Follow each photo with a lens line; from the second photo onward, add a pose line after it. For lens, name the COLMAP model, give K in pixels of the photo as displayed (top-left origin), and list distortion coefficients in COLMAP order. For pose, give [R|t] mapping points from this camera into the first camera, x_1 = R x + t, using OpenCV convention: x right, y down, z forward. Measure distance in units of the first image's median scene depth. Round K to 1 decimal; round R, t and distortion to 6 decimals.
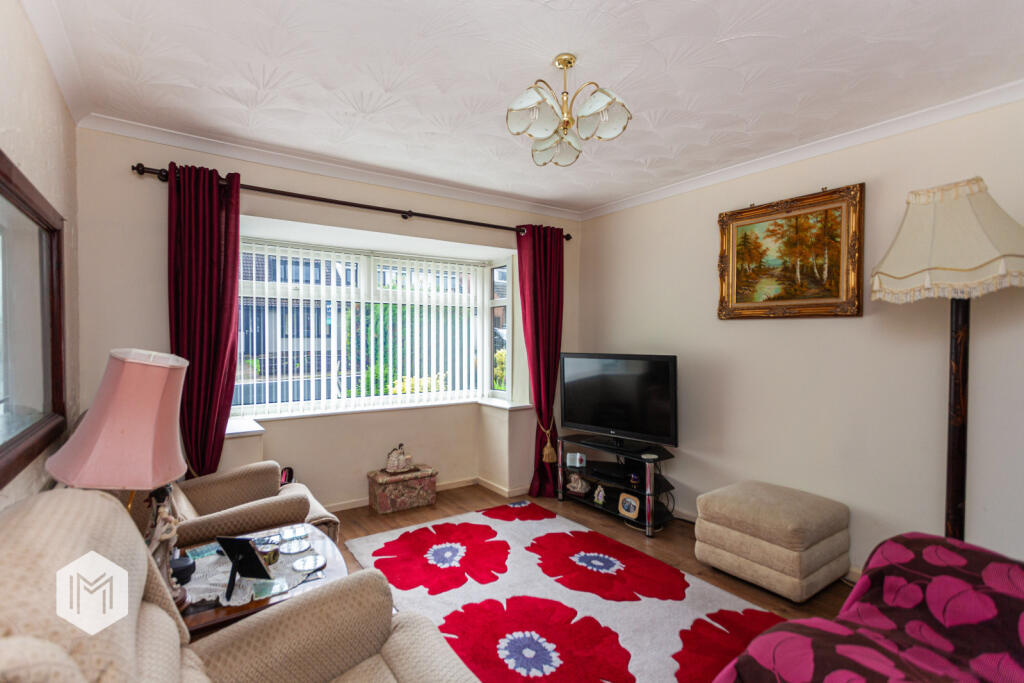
lens RADIAL K [[480.5, 0, 501.7], [0, 480.5, 345.4], [0, 0, 1]] dist [0.002735, 0.003318]
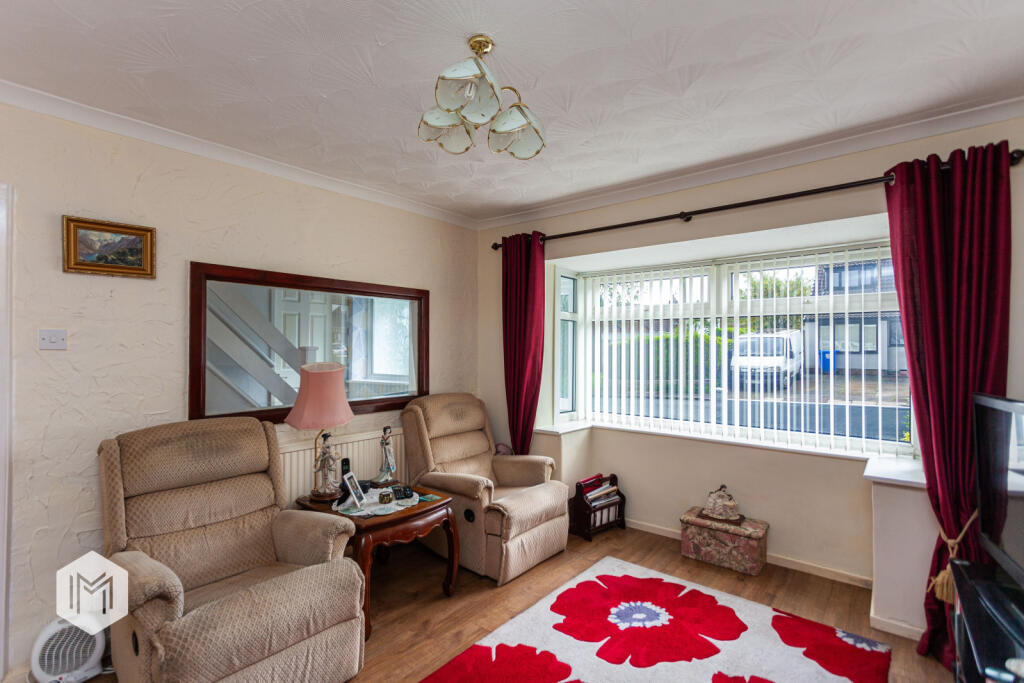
lens RADIAL K [[480.5, 0, 504.4], [0, 480.5, 340.5], [0, 0, 1]] dist [0.002735, 0.003318]
pose [[0.280467, -0.015565, -0.959738, 0.564400], [-0.016814, 0.999635, -0.021125, -0.024085], [0.959716, 0.022062, 0.280103, 0.462428]]
